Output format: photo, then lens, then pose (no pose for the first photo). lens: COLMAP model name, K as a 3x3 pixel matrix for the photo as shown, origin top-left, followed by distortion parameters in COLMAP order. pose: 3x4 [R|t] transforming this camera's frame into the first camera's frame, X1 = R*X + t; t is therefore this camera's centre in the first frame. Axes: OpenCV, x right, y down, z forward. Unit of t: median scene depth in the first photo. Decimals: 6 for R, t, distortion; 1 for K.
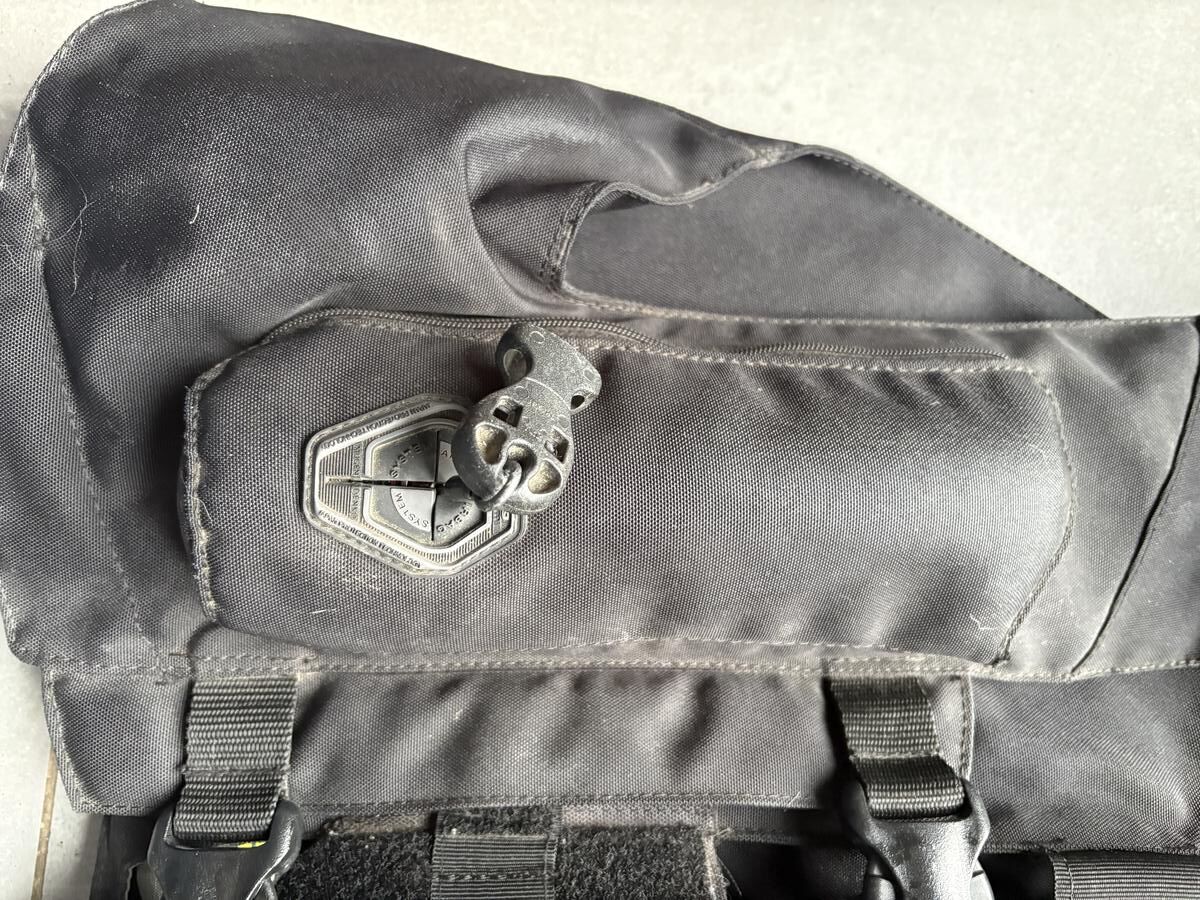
lens RADIAL K [[948.7, 0, 600.0], [0, 948.7, 450.0], [0, 0, 1]] dist [0.059843, -0.119713]
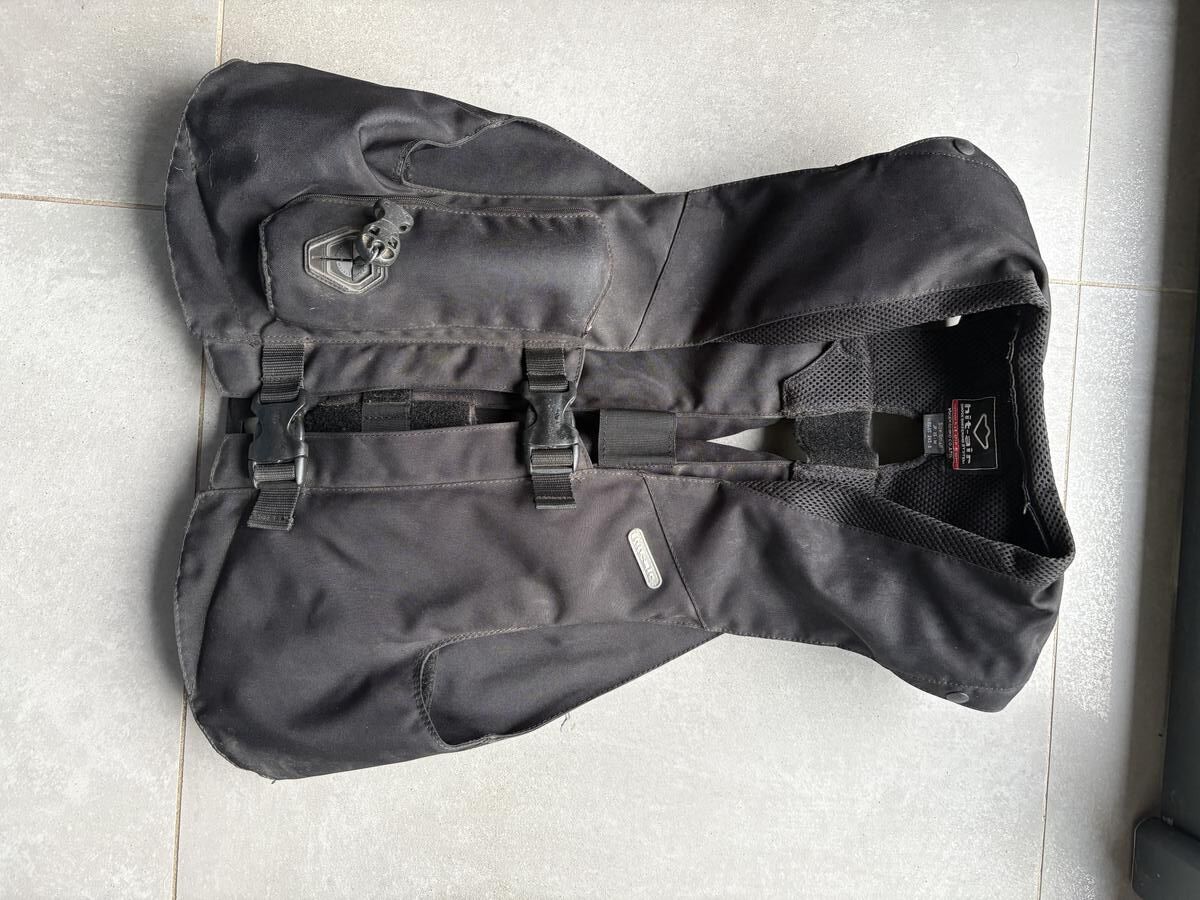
lens RADIAL K [[948.7, 0, 600.0], [0, 948.7, 450.0], [0, 0, 1]] dist [0.059843, -0.119713]
pose [[0.999601, -0.017407, 0.022246, 0.411710], [0.014283, 0.990934, 0.133586, 0.195287], [-0.024370, -0.133215, 0.990788, -1.591357]]
